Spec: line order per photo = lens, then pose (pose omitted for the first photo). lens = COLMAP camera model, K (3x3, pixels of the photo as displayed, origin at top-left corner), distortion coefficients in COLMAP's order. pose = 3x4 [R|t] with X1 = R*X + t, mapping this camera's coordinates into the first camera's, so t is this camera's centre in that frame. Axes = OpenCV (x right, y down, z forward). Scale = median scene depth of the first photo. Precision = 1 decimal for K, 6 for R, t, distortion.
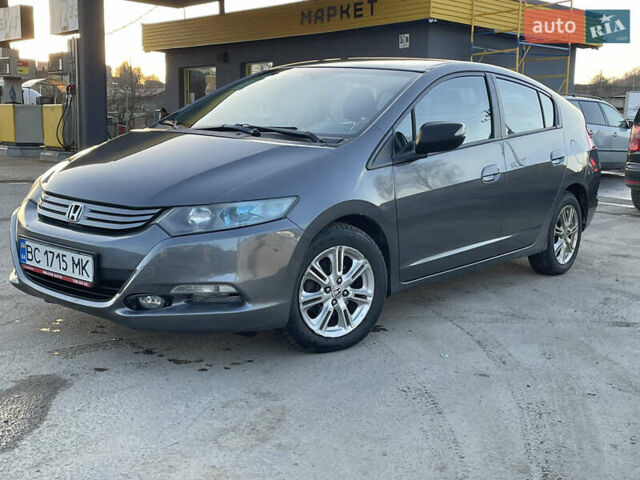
lens RADIAL K [[797.0, 0, 329.4], [0, 797.0, 246.1], [0, 0, 1]] dist [0.069580, 0.000000]
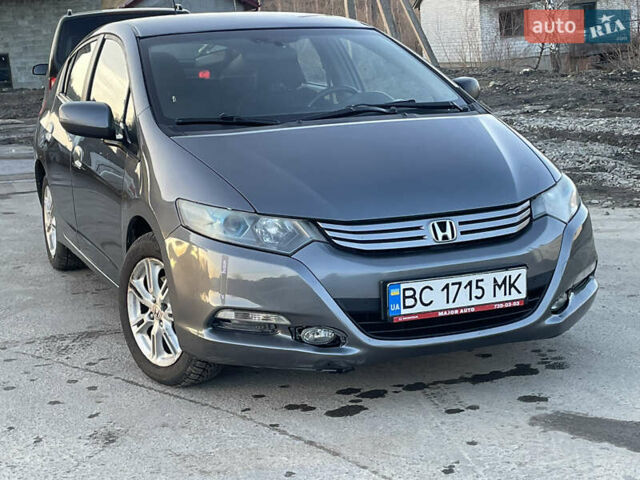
lens RADIAL K [[1126.0, 0, 303.1], [0, 1126.0, 246.9], [0, 0, 1]] dist [0.096589, 0.000000]
pose [[0.502463, -0.219569, 0.836254, -1.309766], [0.213254, 0.968807, 0.126239, -0.195031], [-0.837886, 0.114904, 0.533614, 0.513114]]
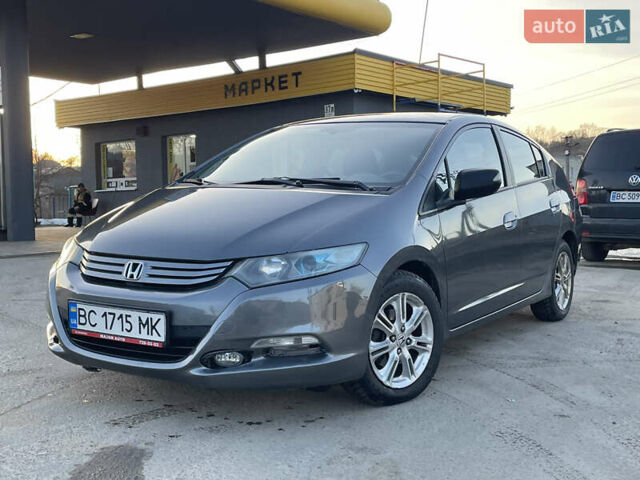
lens RADIAL K [[797.0, 0, 332.6], [0, 797.0, 234.8], [0, 0, 1]] dist [0.069580, 0.000000]
pose [[0.991262, -0.040087, 0.125671, -0.198111], [0.052811, 0.993624, -0.099610, 0.022493], [-0.120877, 0.105376, 0.987059, 0.030860]]
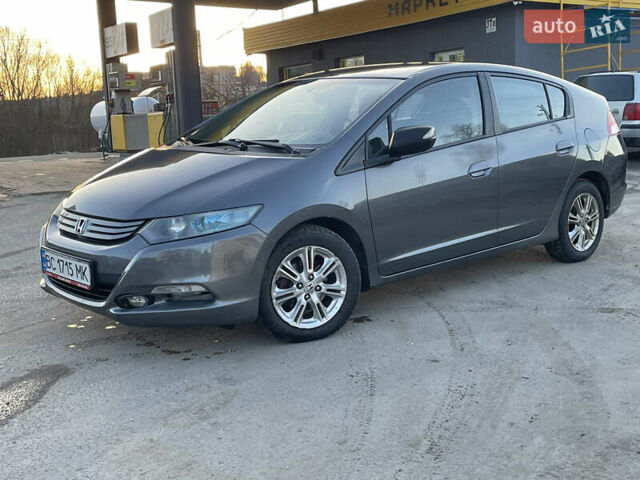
lens RADIAL K [[797.0, 0, 319.2], [0, 797.0, 238.0], [0, 0, 1]] dist [0.069580, 0.000000]
pose [[0.985077, -0.035991, -0.168308, 0.219342], [0.036810, 0.999321, 0.001745, -0.013497], [0.168131, -0.007914, 0.985733, -0.094930]]
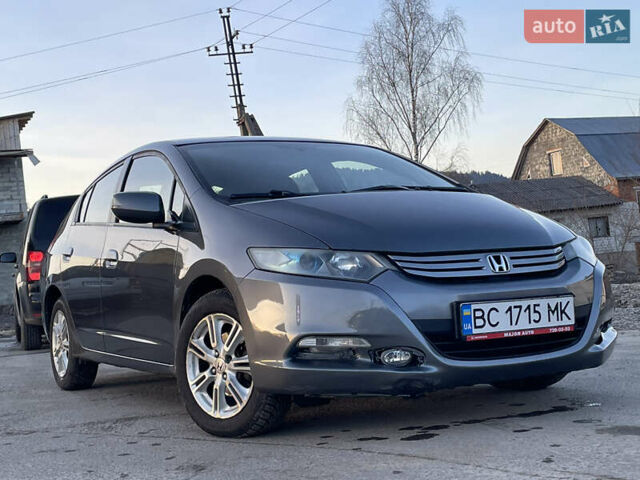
lens RADIAL K [[991.2, 0, 327.7], [0, 991.2, 230.6], [0, 0, 1]] dist [0.094299, 0.000000]
pose [[0.386198, -0.029562, 0.921942, -1.375939], [0.235920, 0.969408, -0.067742, -0.046485], [-0.891736, 0.243667, 0.381358, 0.732001]]
